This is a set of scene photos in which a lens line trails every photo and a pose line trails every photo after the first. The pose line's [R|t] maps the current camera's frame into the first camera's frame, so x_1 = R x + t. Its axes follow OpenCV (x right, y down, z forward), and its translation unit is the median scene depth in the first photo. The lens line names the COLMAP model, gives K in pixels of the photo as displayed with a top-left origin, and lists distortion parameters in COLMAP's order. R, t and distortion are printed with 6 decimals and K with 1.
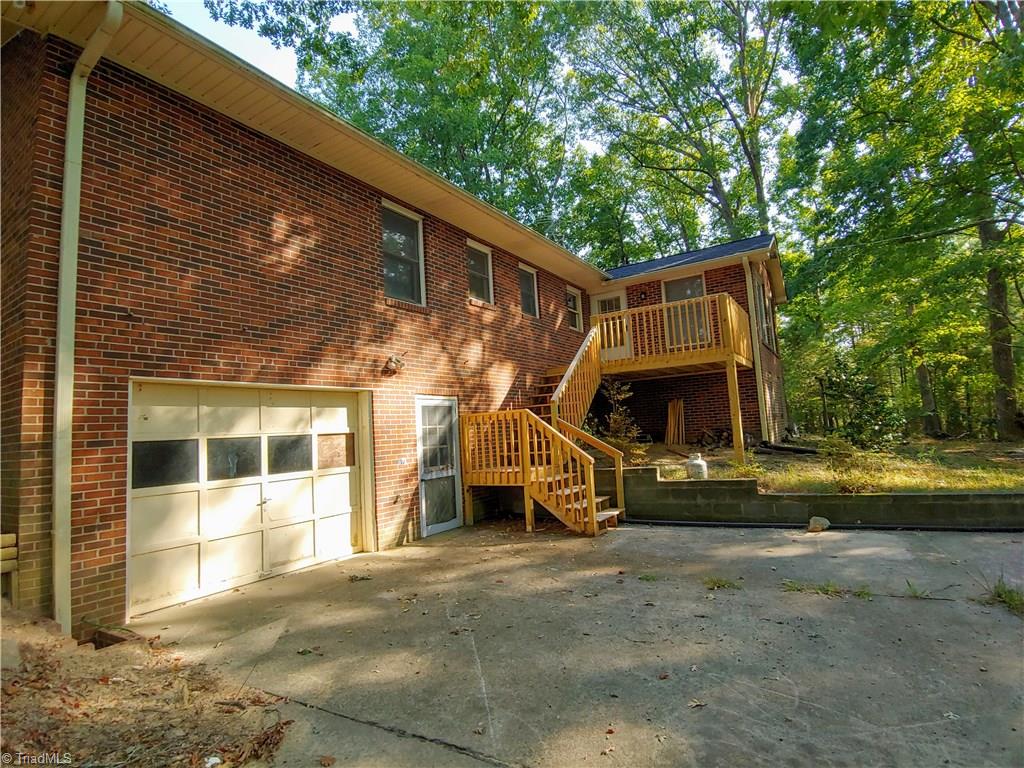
lens RADIAL K [[517.3, 0, 516.5], [0, 517.3, 381.3], [0, 0, 1]] dist [-0.001965, -0.009282]
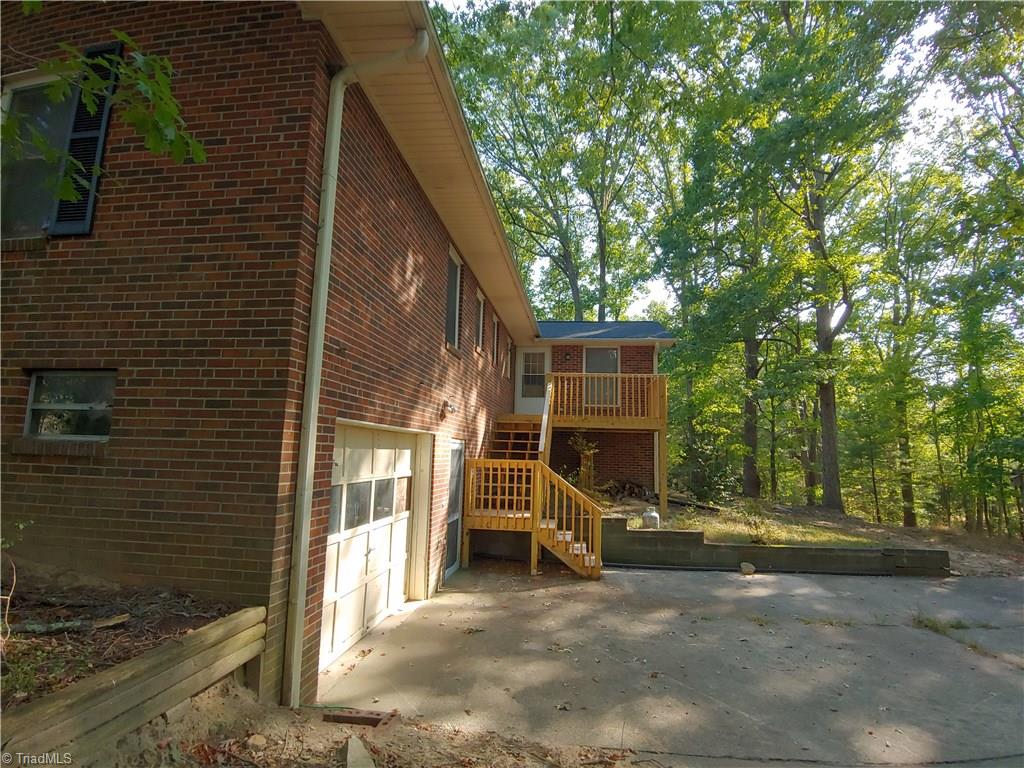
lens RADIAL K [[517.2, 0, 512.0], [0, 517.2, 384.0], [0, 0, 1]] dist [0.016178, -0.021855]
pose [[0.903756, 0.137346, 0.405414, -0.821722], [-0.120689, 0.990460, -0.066504, -0.043203], [-0.410680, 0.011175, 0.911711, 0.046021]]
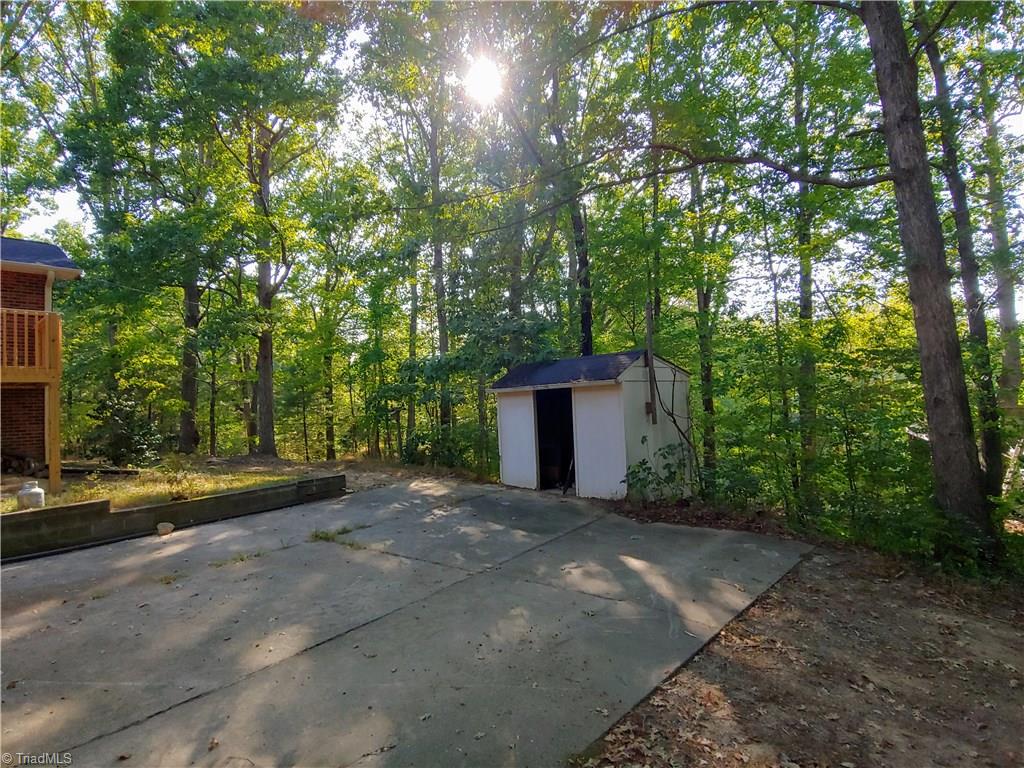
lens RADIAL K [[517.2, 0, 512.0], [0, 517.2, 384.0], [0, 0, 1]] dist [0.016178, -0.021855]
pose [[0.163553, 0.086013, 0.982778, -0.764420], [-0.064052, 0.995016, -0.076424, -0.035736], [-0.984453, -0.050450, 0.168247, -0.008803]]
